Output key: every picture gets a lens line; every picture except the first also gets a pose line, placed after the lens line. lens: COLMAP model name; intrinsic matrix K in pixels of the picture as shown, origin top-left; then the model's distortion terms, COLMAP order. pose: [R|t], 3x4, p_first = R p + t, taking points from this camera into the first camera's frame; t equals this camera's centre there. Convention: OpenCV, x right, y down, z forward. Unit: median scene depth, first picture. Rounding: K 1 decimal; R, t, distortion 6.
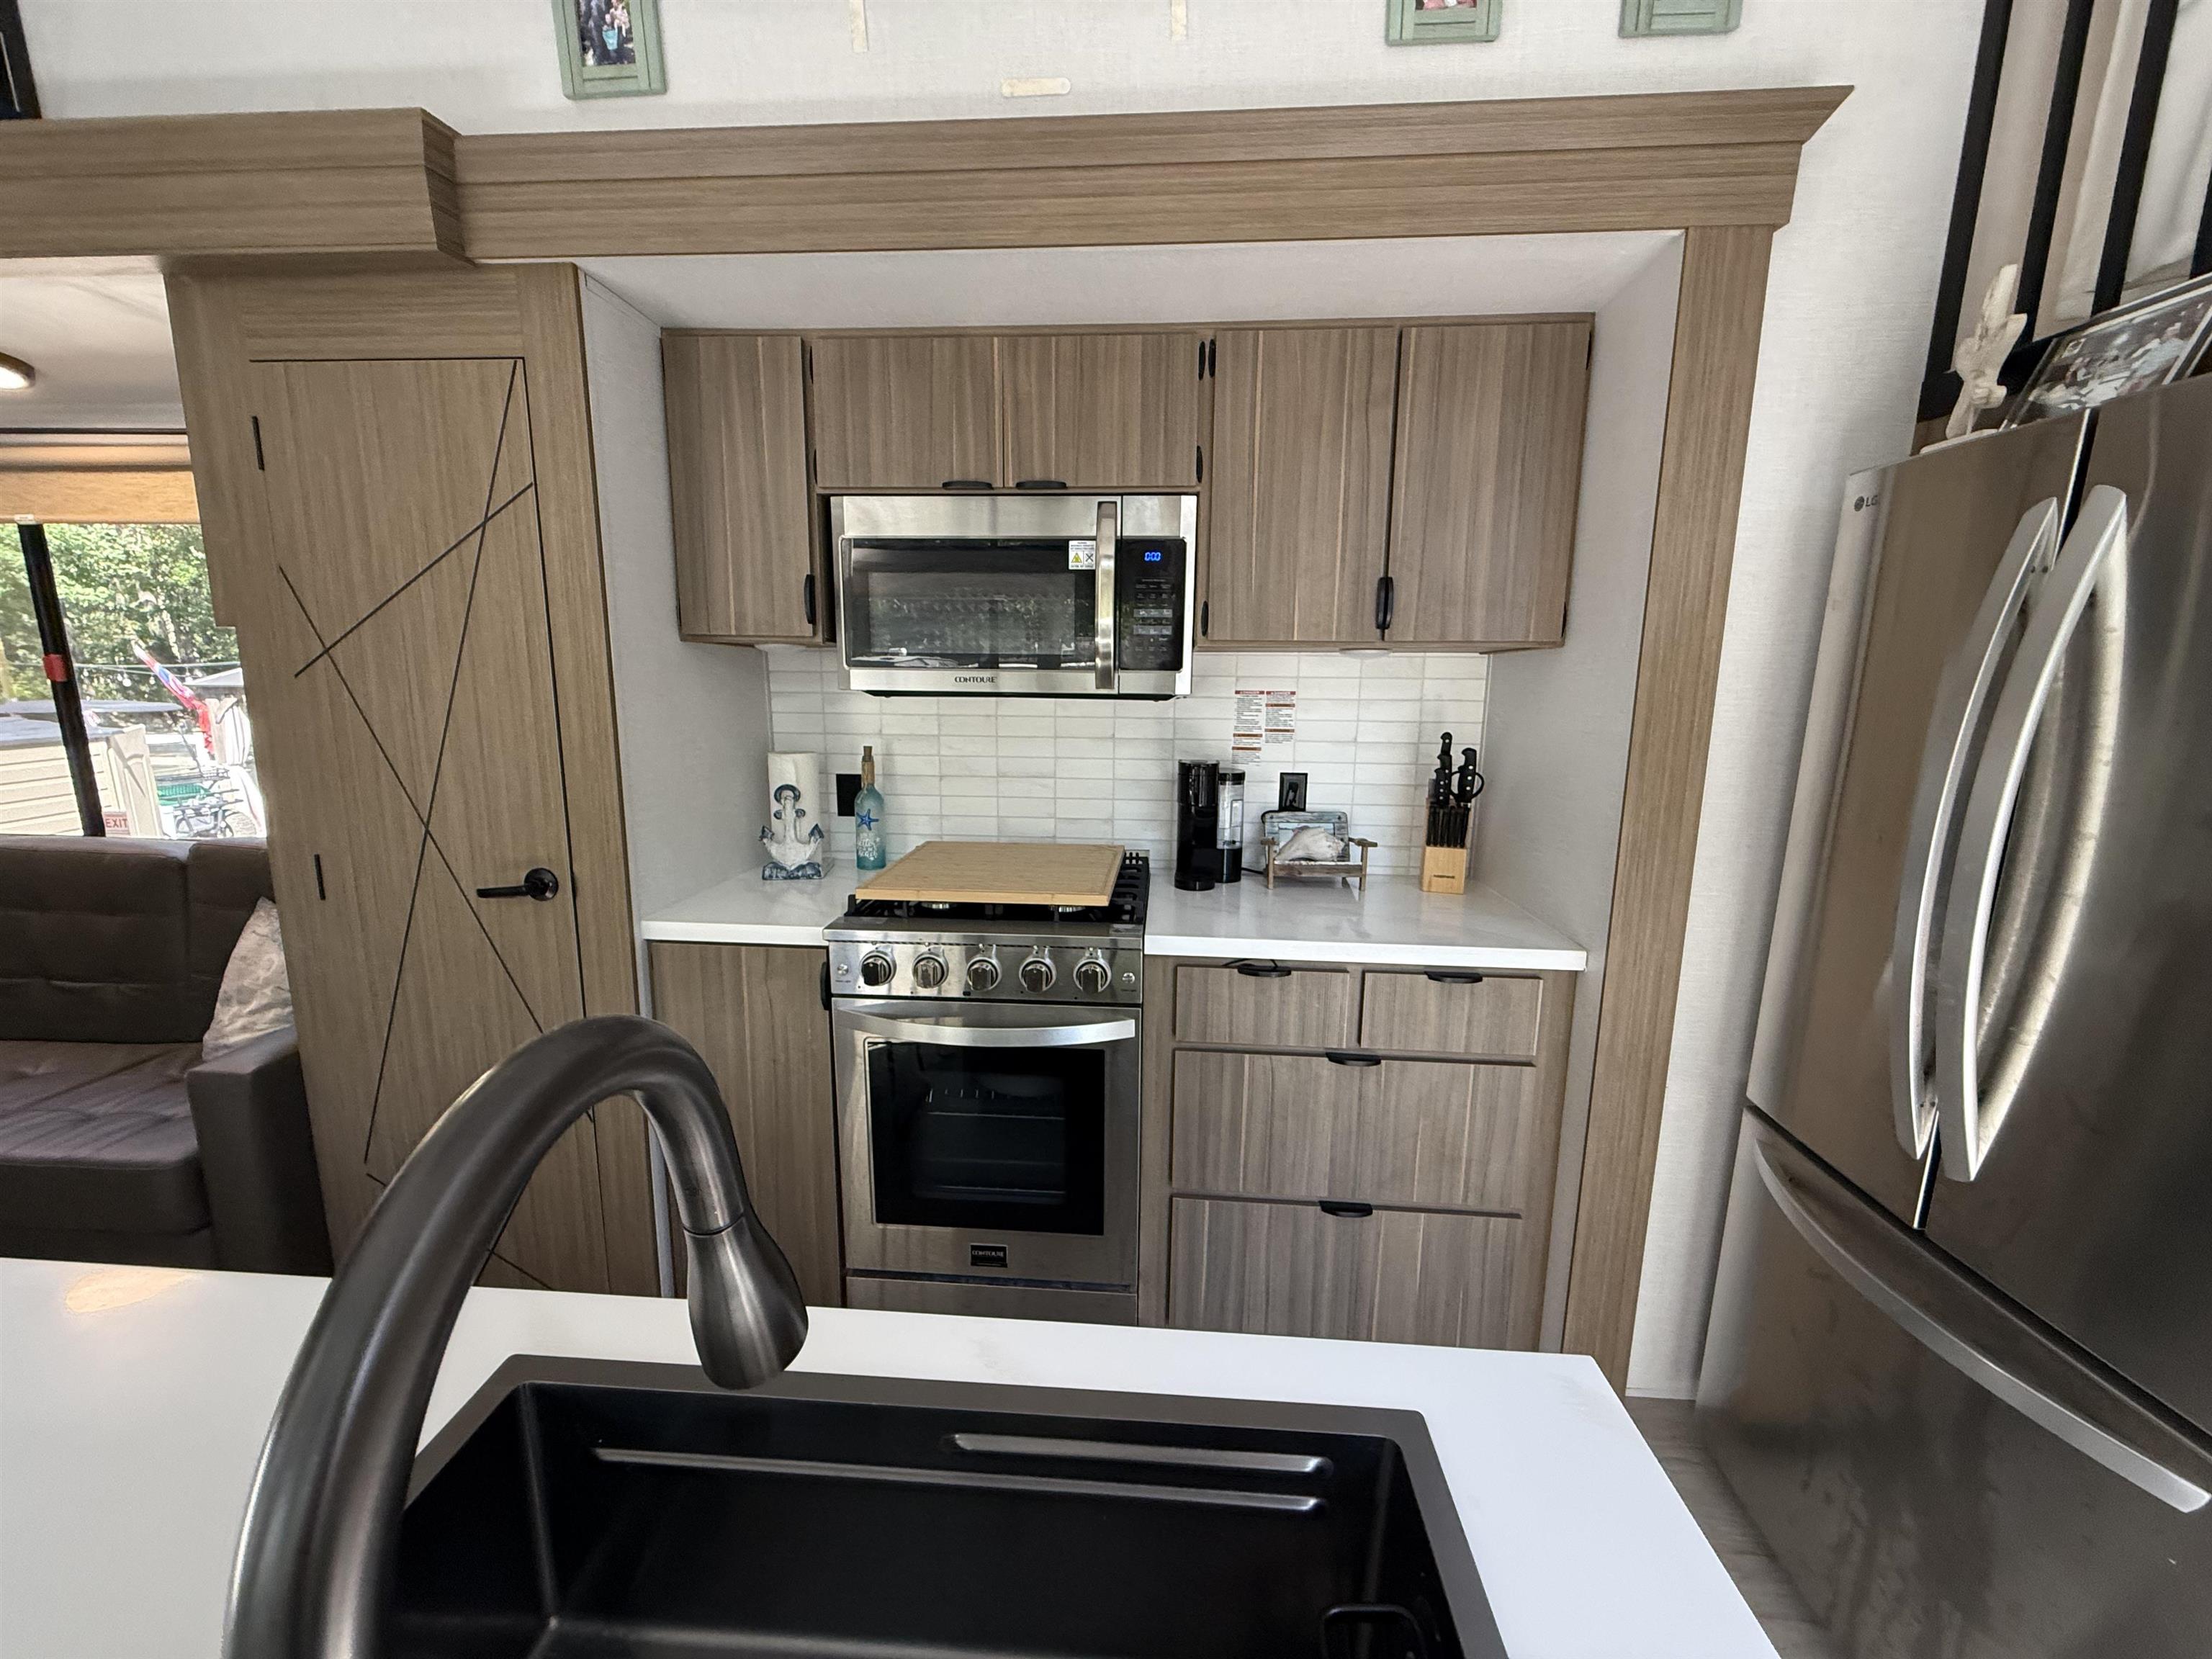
lens RADIAL K [[882.6, 0, 1096.7], [0, 882.6, 834.0], [0, 0, 1]] dist [-0.001568, -0.000271]
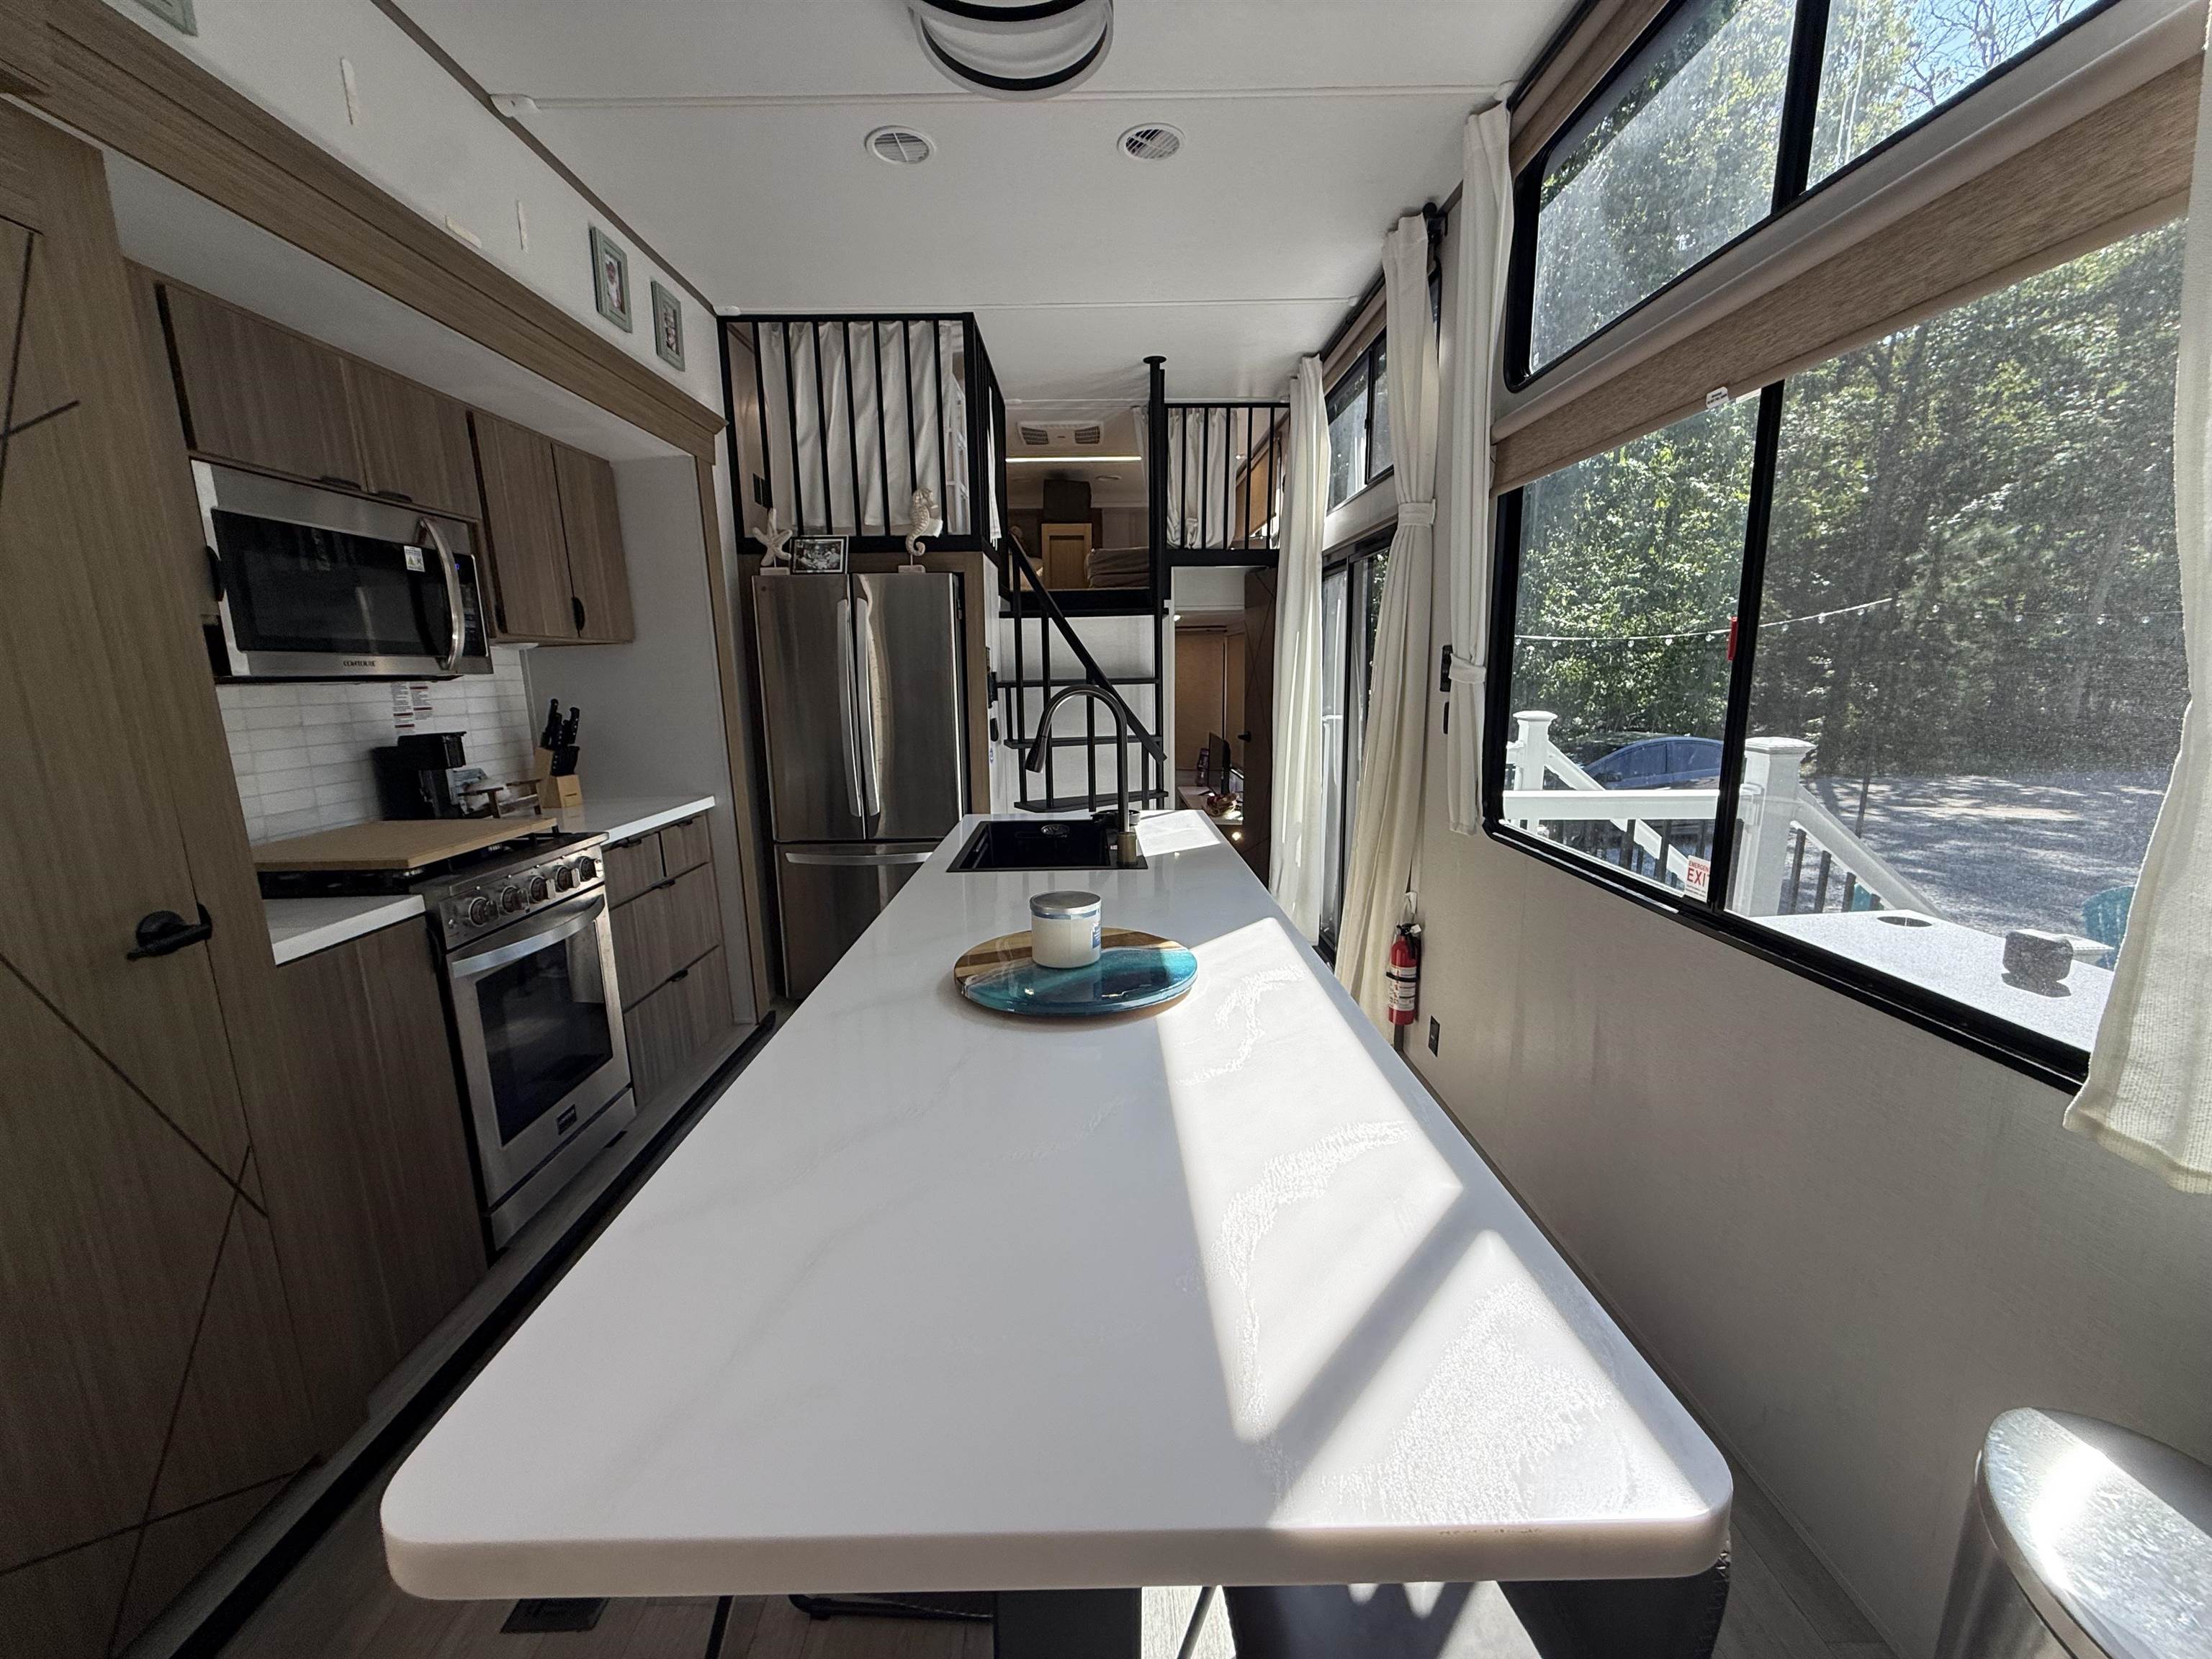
lens RADIAL K [[882.6, 0, 1102.7], [0, 882.6, 834.1], [0, 0, 1]] dist [-0.001568, -0.000271]
pose [[-0.084321, -0.192065, 0.977753, -1.398767], [0.202501, 0.957468, 0.205544, -0.015852], [-0.975645, 0.215328, -0.041842, 0.228168]]
